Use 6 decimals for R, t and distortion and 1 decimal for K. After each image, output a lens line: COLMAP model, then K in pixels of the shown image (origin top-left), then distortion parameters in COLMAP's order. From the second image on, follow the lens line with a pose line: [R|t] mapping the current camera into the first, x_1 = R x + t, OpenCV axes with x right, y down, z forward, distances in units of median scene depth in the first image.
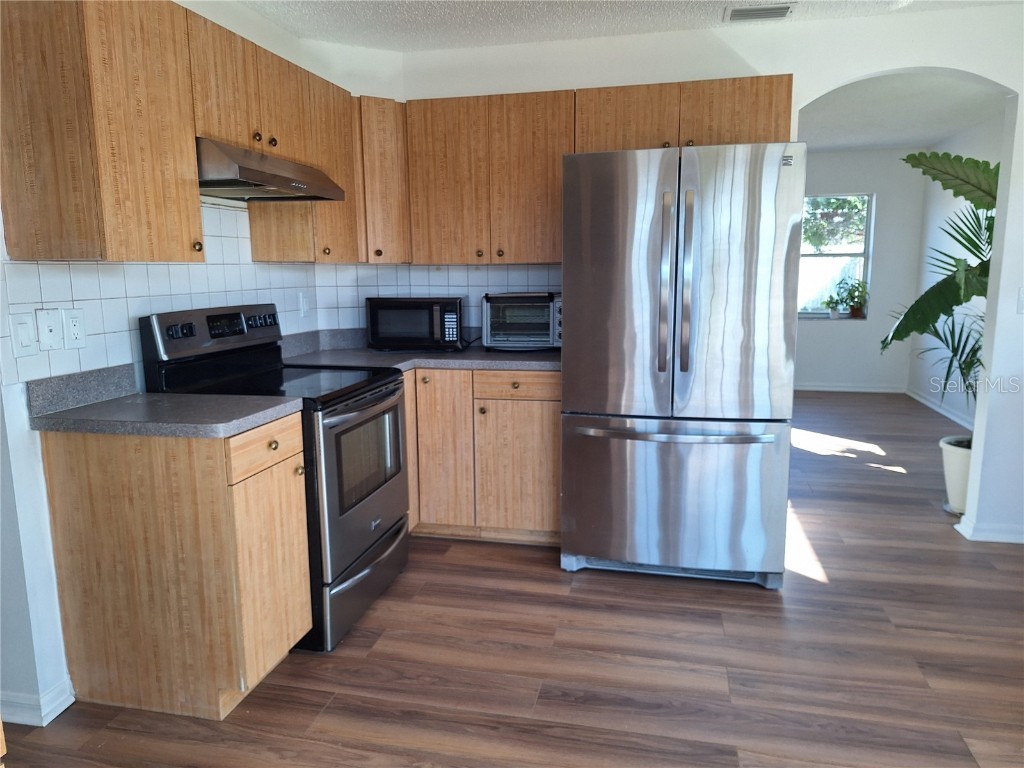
lens RADIAL K [[705.2, 0, 511.0], [0, 705.2, 380.9], [0, 0, 1]] dist [0.087967, -0.104740]
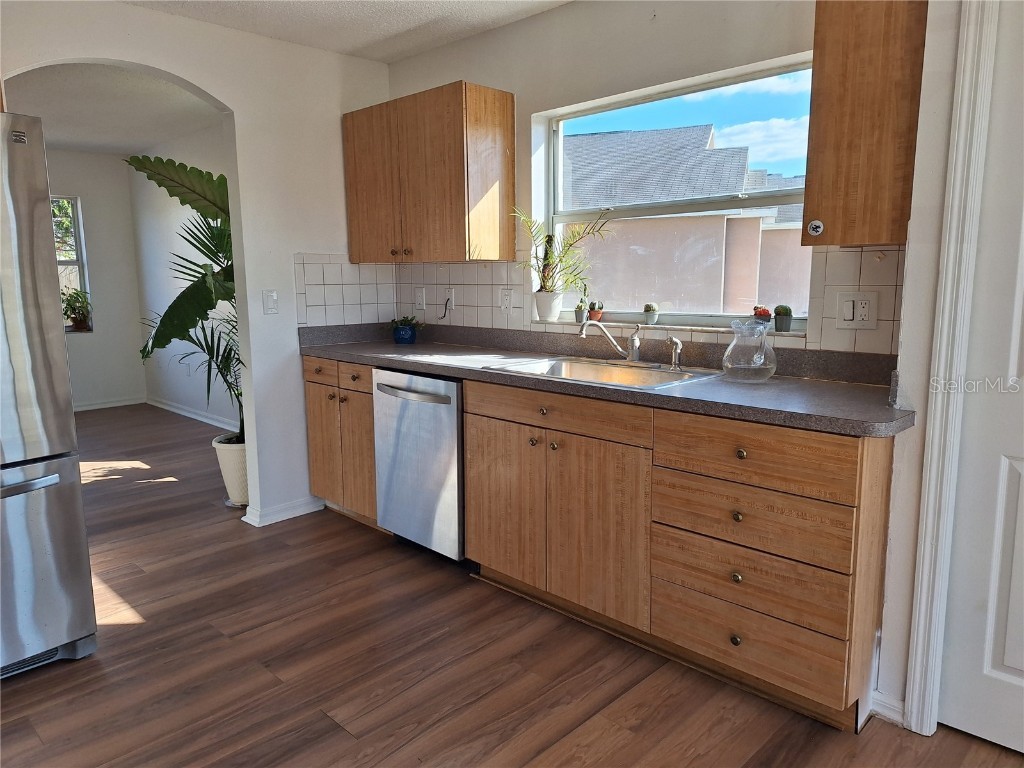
lens RADIAL K [[705.2, 0, 511.0], [0, 705.2, 380.9], [0, 0, 1]] dist [0.087967, -0.104740]
pose [[0.526692, -0.124847, 0.840838, -0.030495], [0.139453, 0.988445, 0.059411, -0.004563], [-0.838539, 0.085966, 0.538017, 0.109459]]
